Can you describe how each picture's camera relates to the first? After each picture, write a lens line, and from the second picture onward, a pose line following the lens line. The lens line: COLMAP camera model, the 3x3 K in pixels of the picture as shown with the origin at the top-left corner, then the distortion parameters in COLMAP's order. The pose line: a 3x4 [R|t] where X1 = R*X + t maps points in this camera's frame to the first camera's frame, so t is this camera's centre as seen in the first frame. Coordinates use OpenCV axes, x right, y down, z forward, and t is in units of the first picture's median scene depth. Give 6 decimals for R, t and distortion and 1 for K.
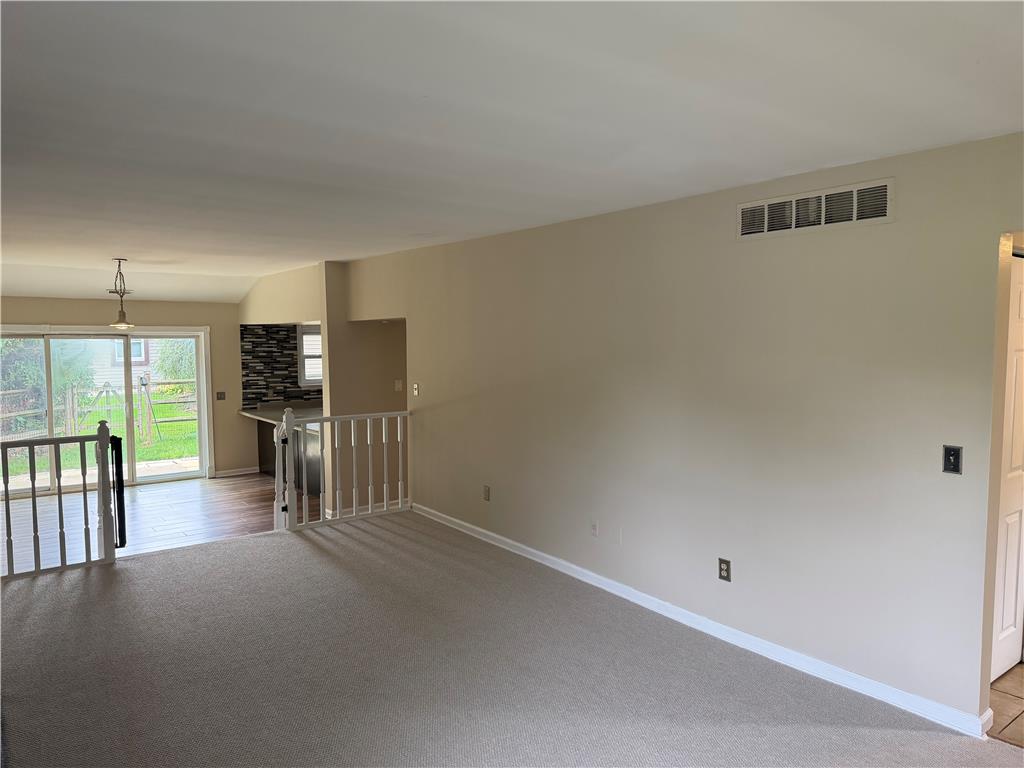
lens RADIAL K [[709.0, 0, 518.5], [0, 709.0, 385.9], [0, 0, 1]] dist [0.076751, -0.074719]
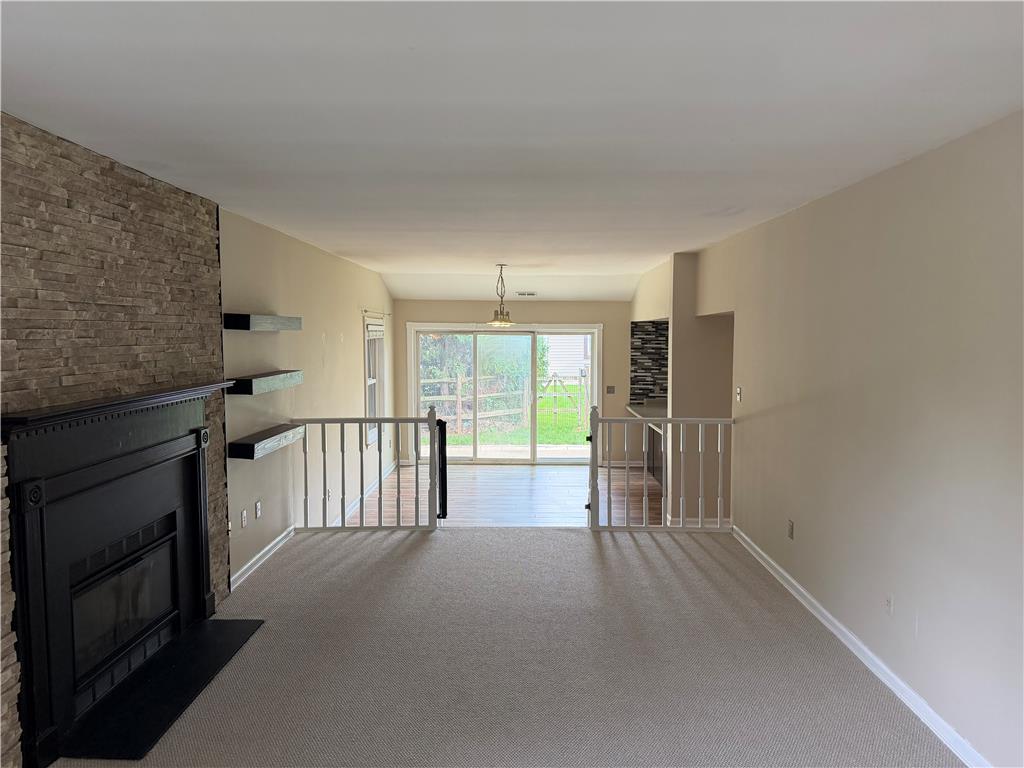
lens RADIAL K [[709.0, 0, 518.5], [0, 709.0, 385.9], [0, 0, 1]] dist [0.076751, -0.074719]
pose [[0.785189, 0.049647, -0.617263, 0.158051], [-0.046671, 0.998690, 0.020958, -0.009634], [0.617495, 0.012352, 0.786478, 0.133278]]
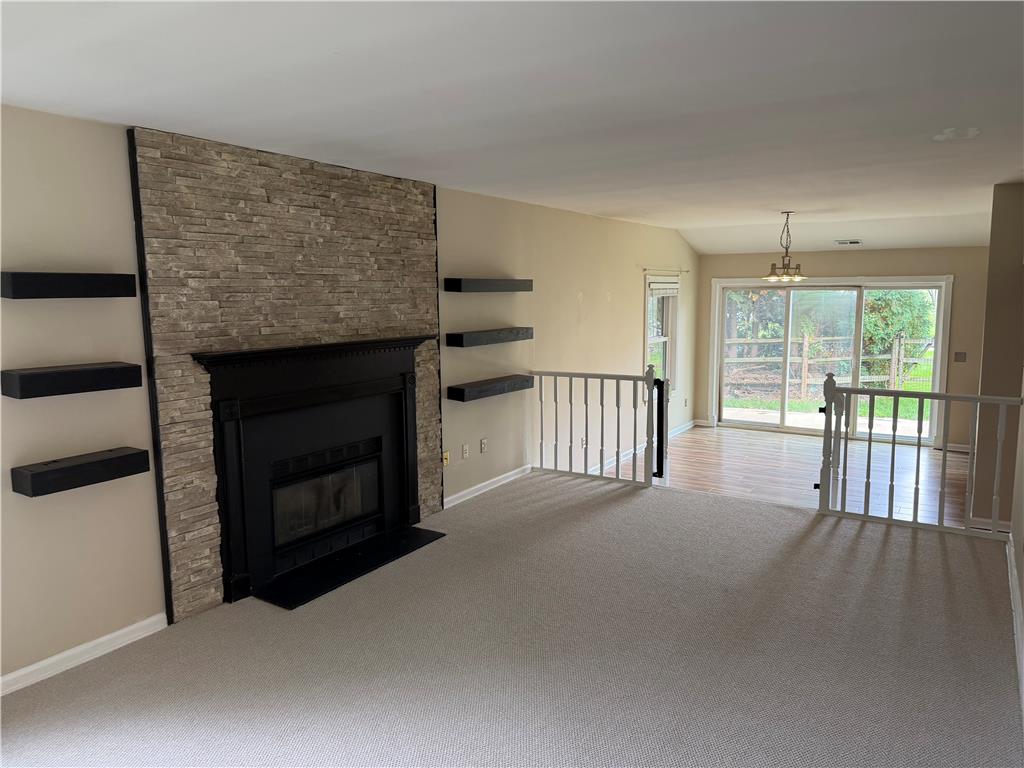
lens RADIAL K [[712.6, 0, 517.9], [0, 712.6, 389.8], [0, 0, 1]] dist [0.190305, -0.340843]
pose [[0.332330, 0.126443, -0.934649, 0.298327], [-0.057026, 0.991854, 0.113906, -0.021484], [0.941438, 0.015445, 0.336833, 0.283126]]
